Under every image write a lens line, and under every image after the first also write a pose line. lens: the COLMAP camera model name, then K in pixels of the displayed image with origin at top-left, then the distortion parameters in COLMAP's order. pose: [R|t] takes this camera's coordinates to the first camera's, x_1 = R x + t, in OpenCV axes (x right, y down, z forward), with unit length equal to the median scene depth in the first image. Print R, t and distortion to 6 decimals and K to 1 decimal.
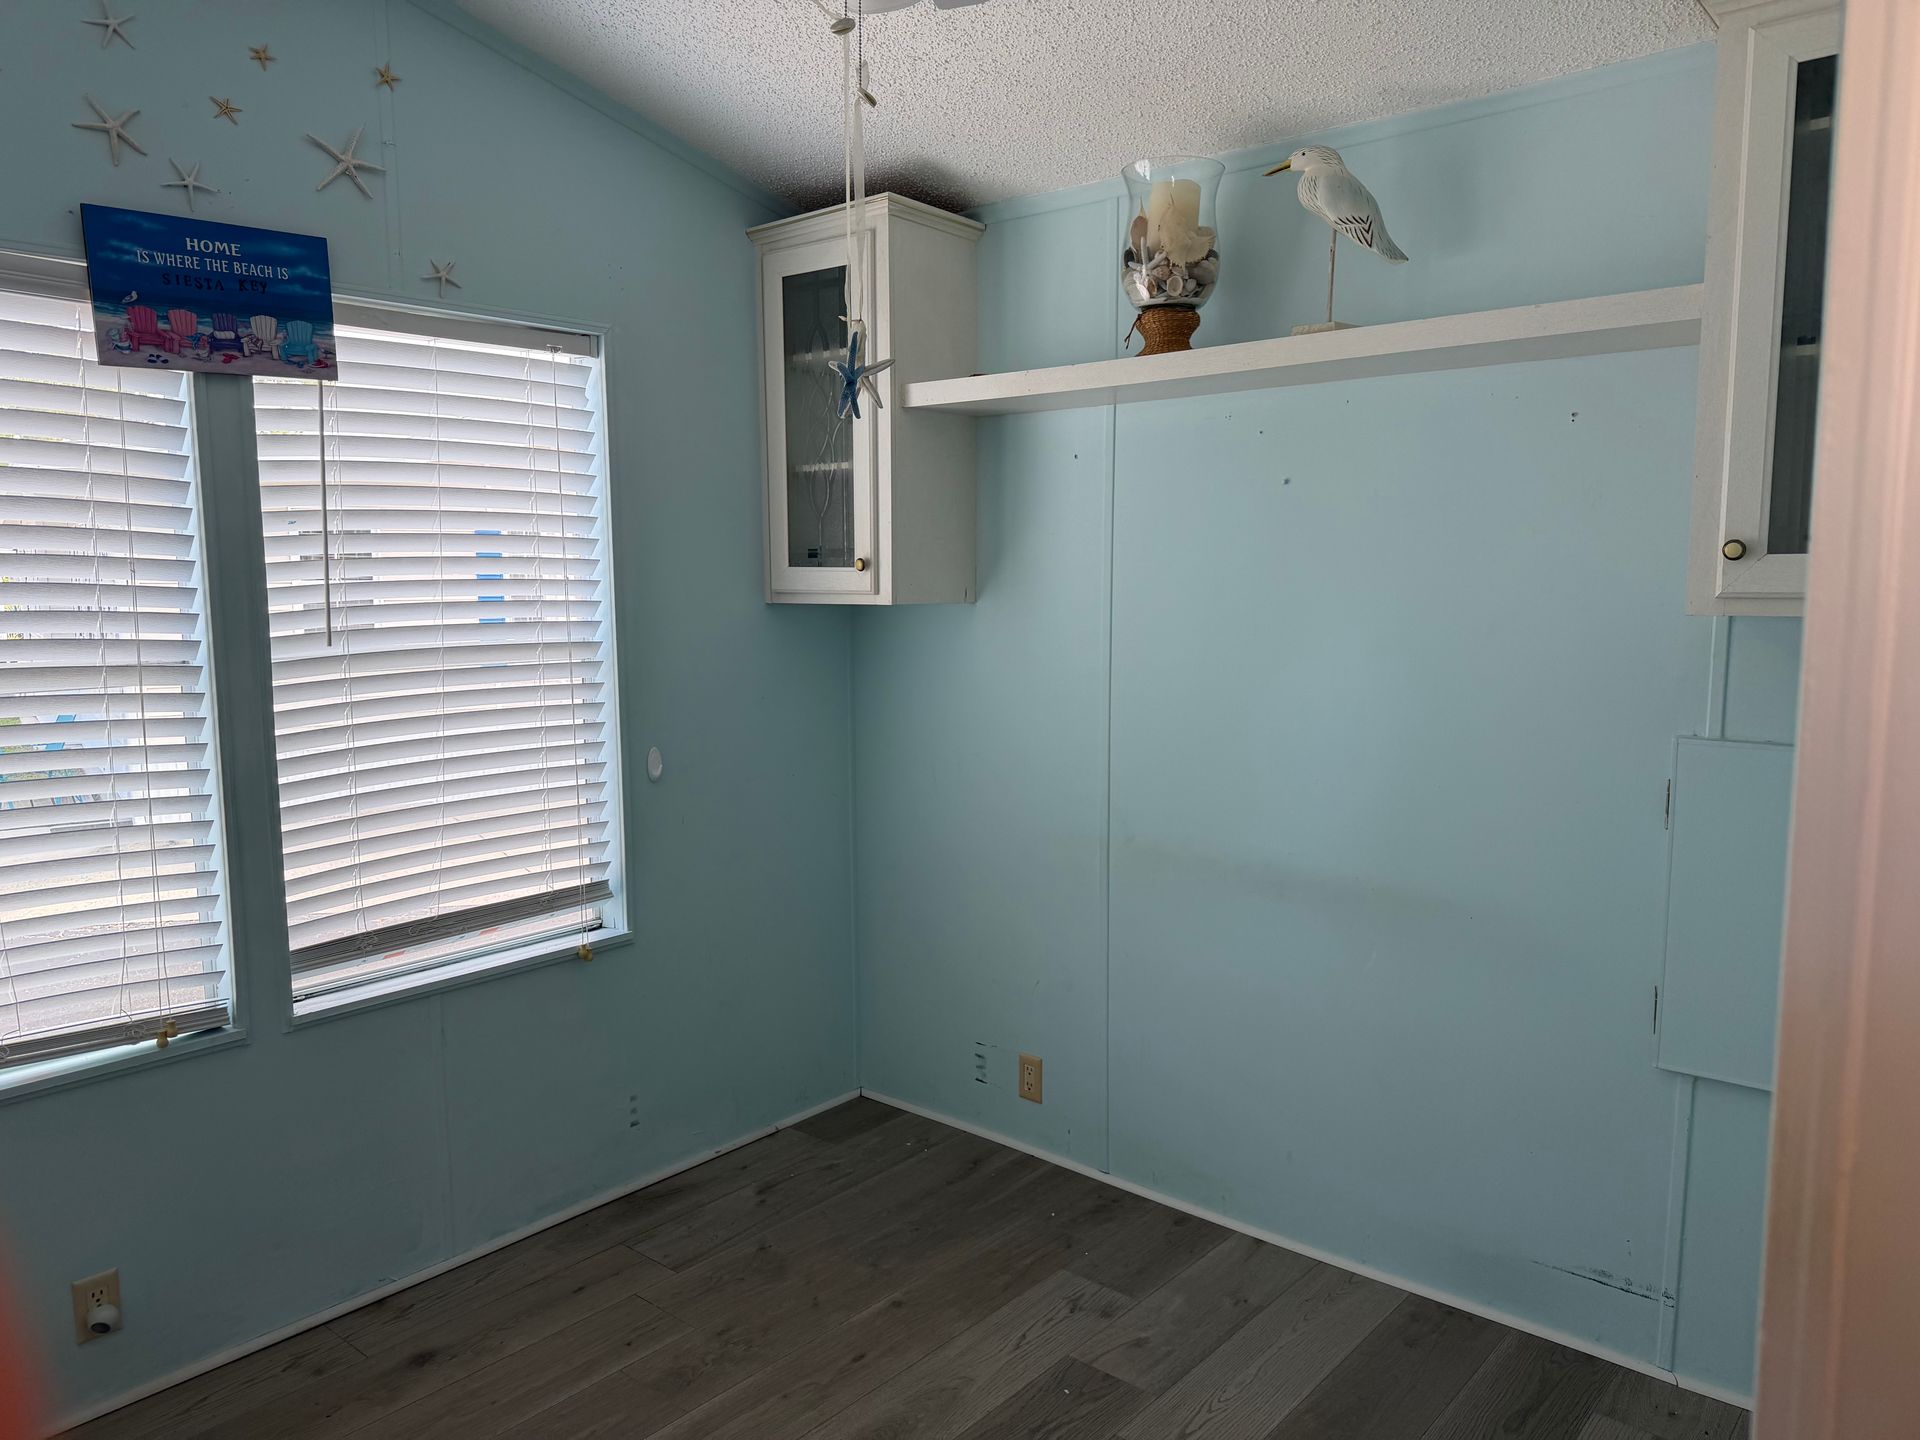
lens RADIAL K [[1339.7, 0, 911.4], [0, 1339.7, 725.0], [0, 0, 1]] dist [0.074499, -0.094976]
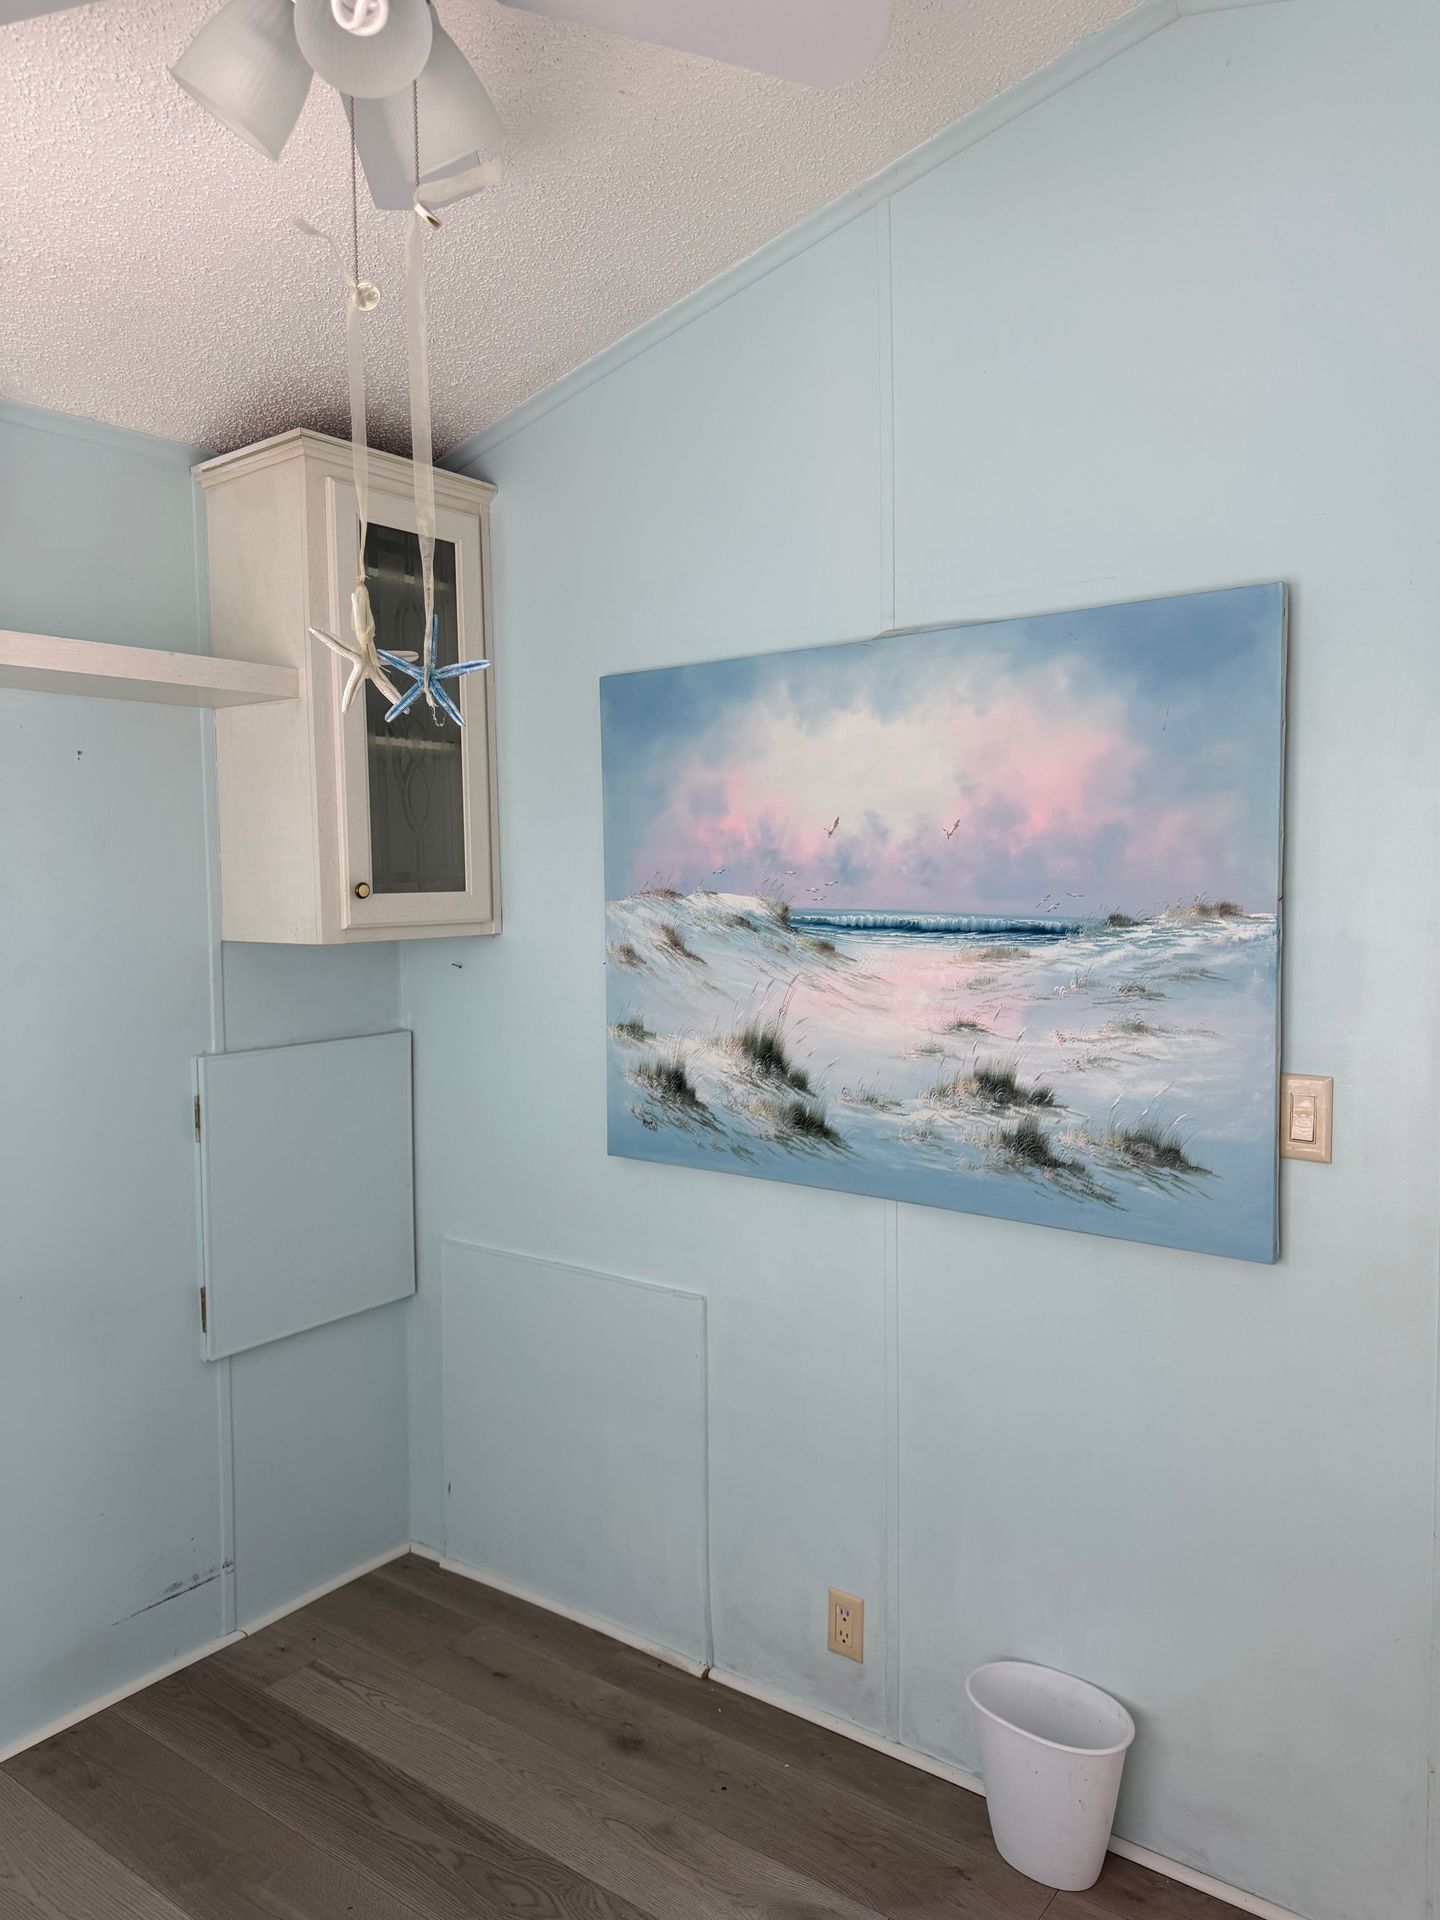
lens RADIAL K [[1339.7, 0, 716.3], [0, 1339.7, 970.6], [0, 0, 1]] dist [0.074499, -0.094976]
pose [[-0.122225, -0.047685, 0.991356, -0.708982], [0.120027, 0.990804, 0.062457, -0.096769], [-0.985218, 0.126623, -0.115378, 0.861010]]
